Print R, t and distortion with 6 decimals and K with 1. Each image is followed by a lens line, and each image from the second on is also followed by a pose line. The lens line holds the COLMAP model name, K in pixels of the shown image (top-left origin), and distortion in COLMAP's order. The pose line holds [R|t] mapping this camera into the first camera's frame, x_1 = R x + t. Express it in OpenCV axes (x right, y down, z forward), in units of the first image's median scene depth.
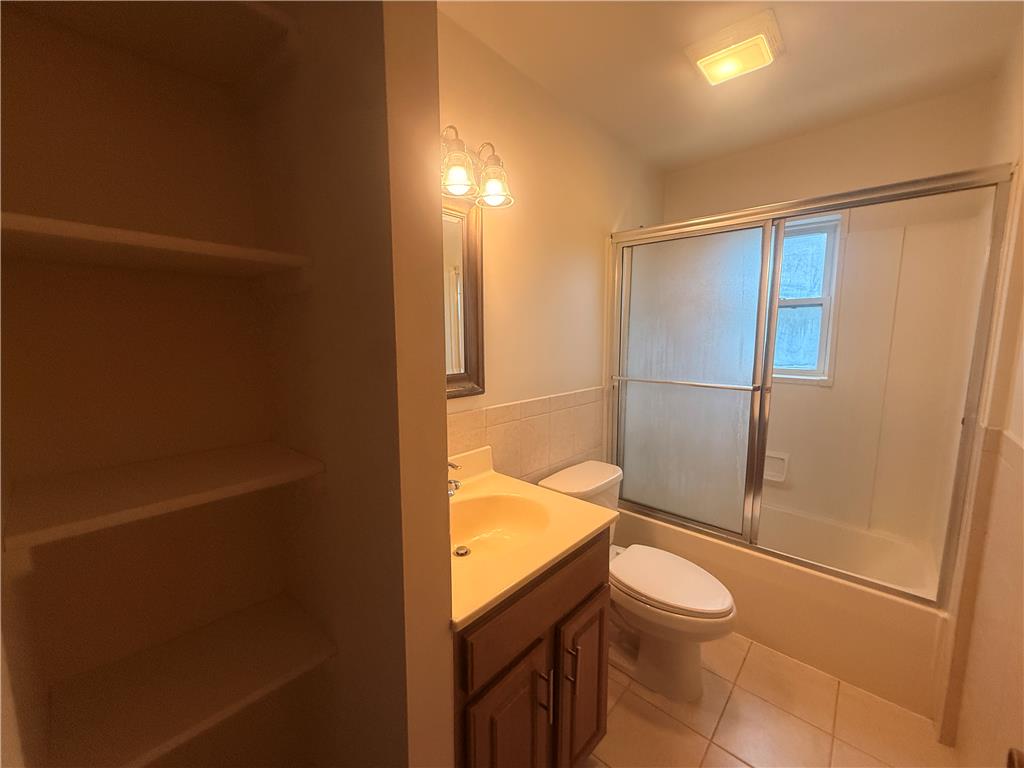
lens RADIAL K [[406.3, 0, 511.1], [0, 406.3, 382.5], [0, 0, 1]] dist [0.001322, 0.000248]
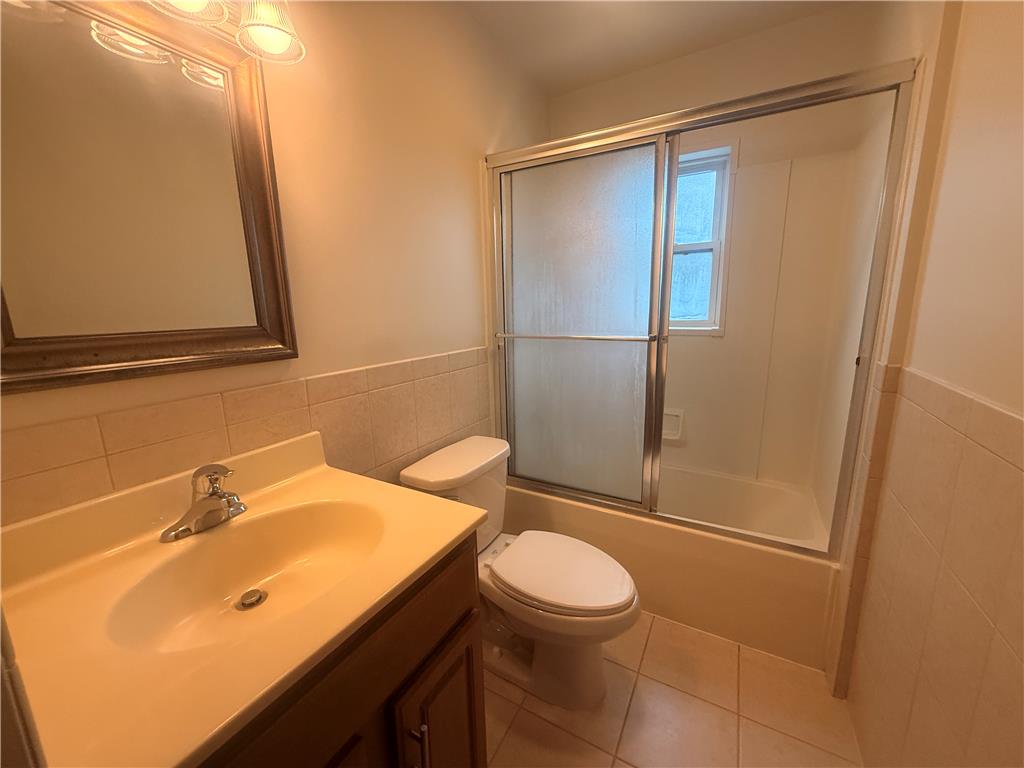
lens RADIAL K [[406.3, 0, 511.1], [0, 406.3, 382.5], [0, 0, 1]] dist [0.001322, 0.000248]
pose [[0.974679, -0.060748, 0.215199, 0.108218], [0.046289, 0.996358, 0.071610, 0.030424], [-0.218765, -0.059836, 0.973941, 0.201348]]
